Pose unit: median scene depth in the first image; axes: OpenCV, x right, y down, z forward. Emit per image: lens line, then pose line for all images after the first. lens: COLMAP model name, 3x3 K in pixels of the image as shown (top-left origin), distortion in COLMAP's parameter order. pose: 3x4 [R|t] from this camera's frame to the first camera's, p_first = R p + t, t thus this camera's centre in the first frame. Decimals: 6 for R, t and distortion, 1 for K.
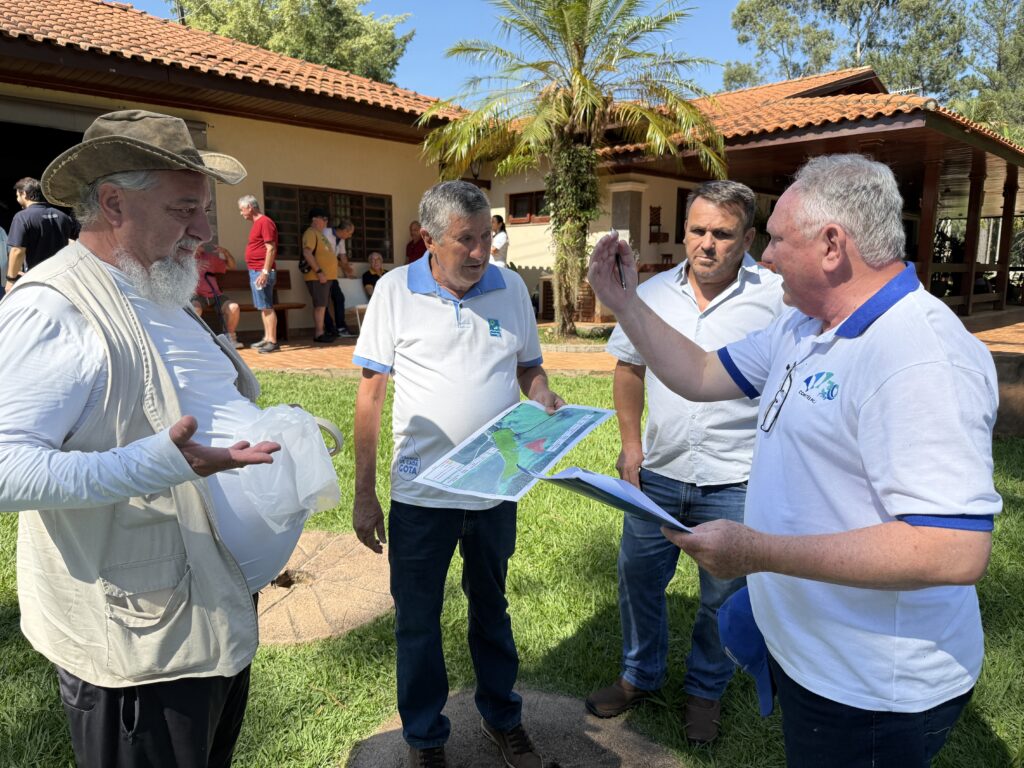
lens RADIAL K [[733.9, 0, 508.8], [0, 733.9, 388.4], [0, 0, 1]] dist [0.021792, -0.026918]
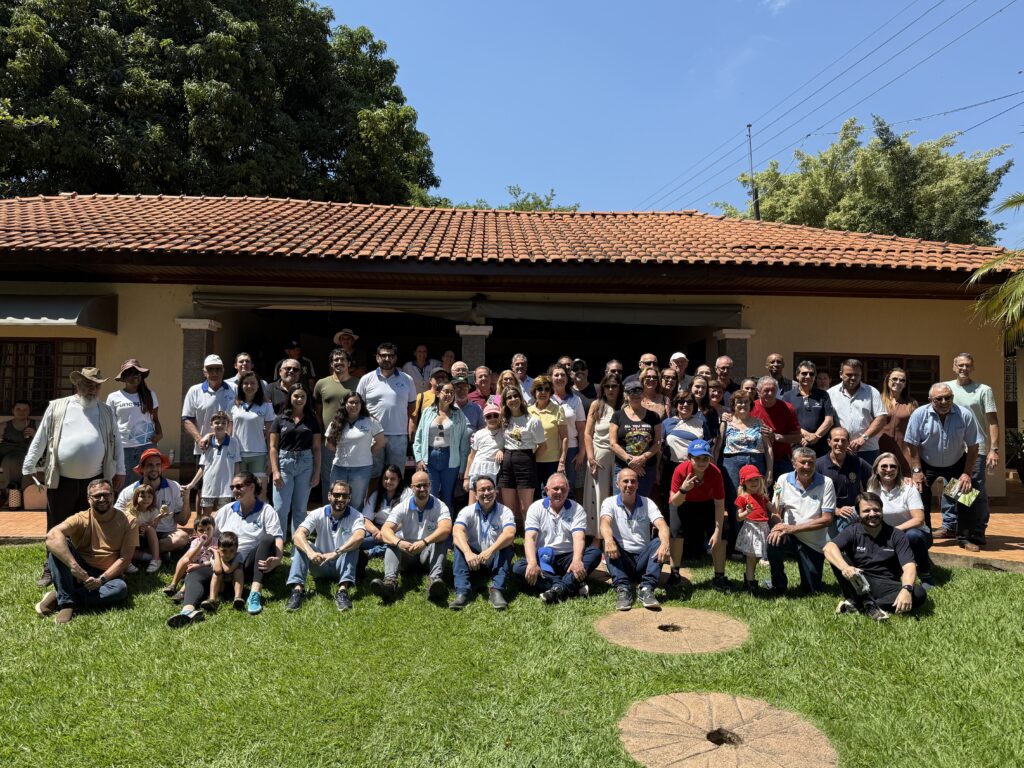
lens RADIAL K [[764.8, 0, 512.0], [0, 764.8, 384.0], [0, 0, 1]] dist [0.075512, -0.103587]
pose [[0.757403, -0.024568, -0.652485, 0.071545], [-0.113857, 0.979013, -0.169028, -0.006565], [0.642944, 0.202312, 0.738710, -0.049773]]
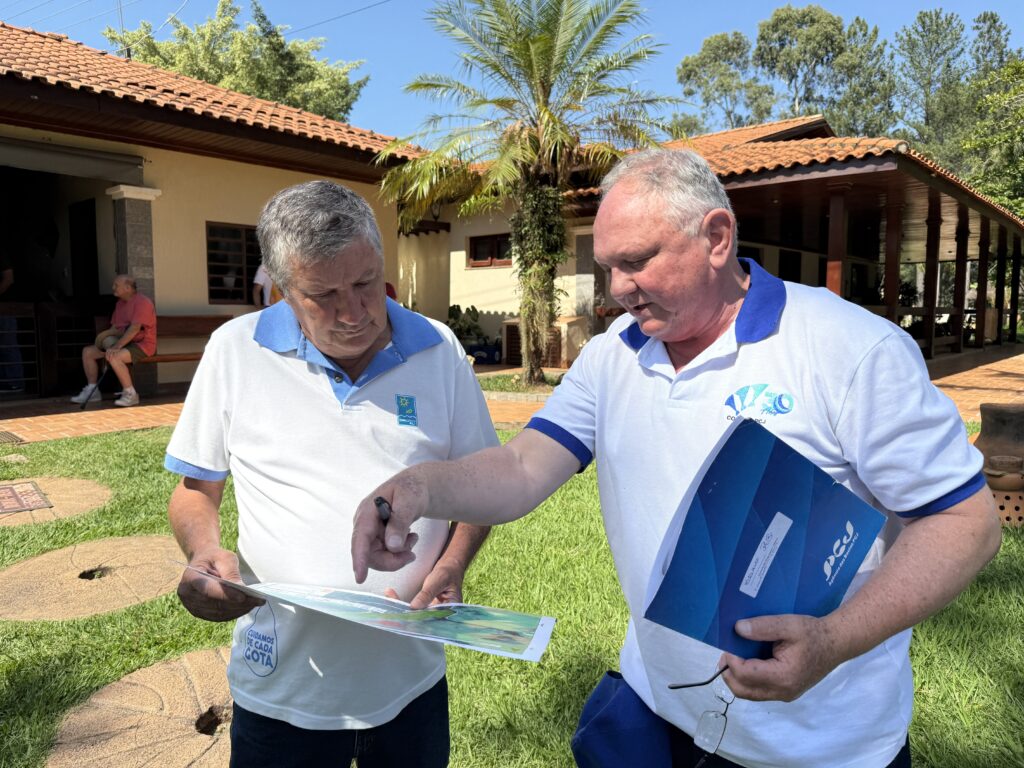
lens RADIAL K [[734.6, 0, 516.0], [0, 734.6, 387.6], [0, 0, 1]] dist [0.025896, -0.034867]
pose [[0.997503, -0.009574, 0.069973, -0.011618], [0.013668, 0.998207, -0.058272, -0.011583], [-0.069290, 0.059083, 0.995845, 0.058821]]
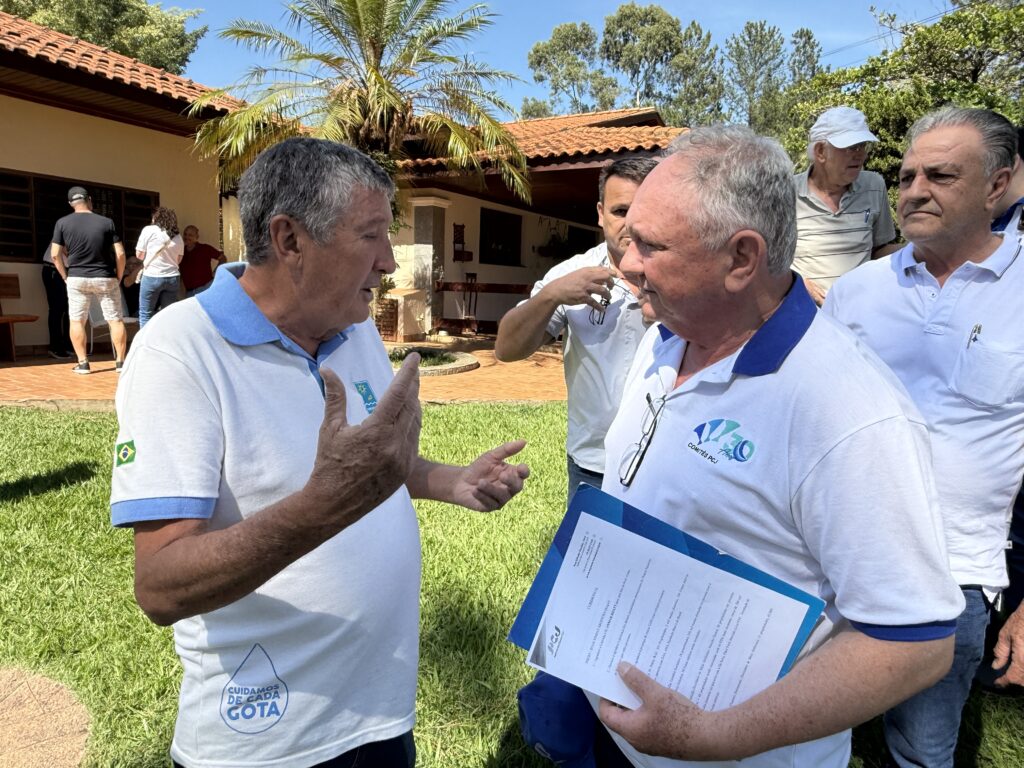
lens RADIAL K [[718.8, 0, 508.4], [0, 718.8, 389.4], [0, 0, 1]] dist [-0.000667, 0.002034]
pose [[0.965721, -0.001821, 0.259576, 0.019572], [0.006601, 0.999824, -0.017542, -0.015021], [-0.259499, 0.018655, 0.965563, 0.086430]]
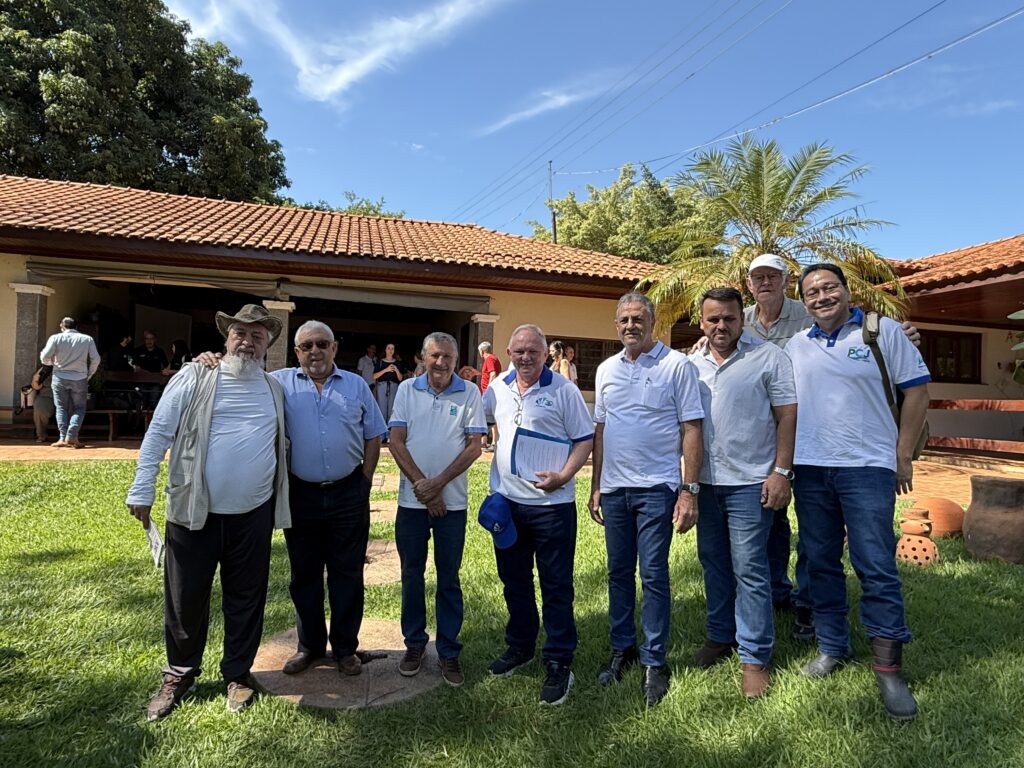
lens RADIAL K [[648.4, 0, 505.7], [0, 648.4, 390.2], [0, 0, 1]] dist [0.000633, 0.002092]
pose [[0.876364, 0.016603, -0.481363, 0.222056], [-0.104973, 0.981965, -0.157244, 0.025258], [0.470071, 0.188333, 0.862302, -0.072317]]
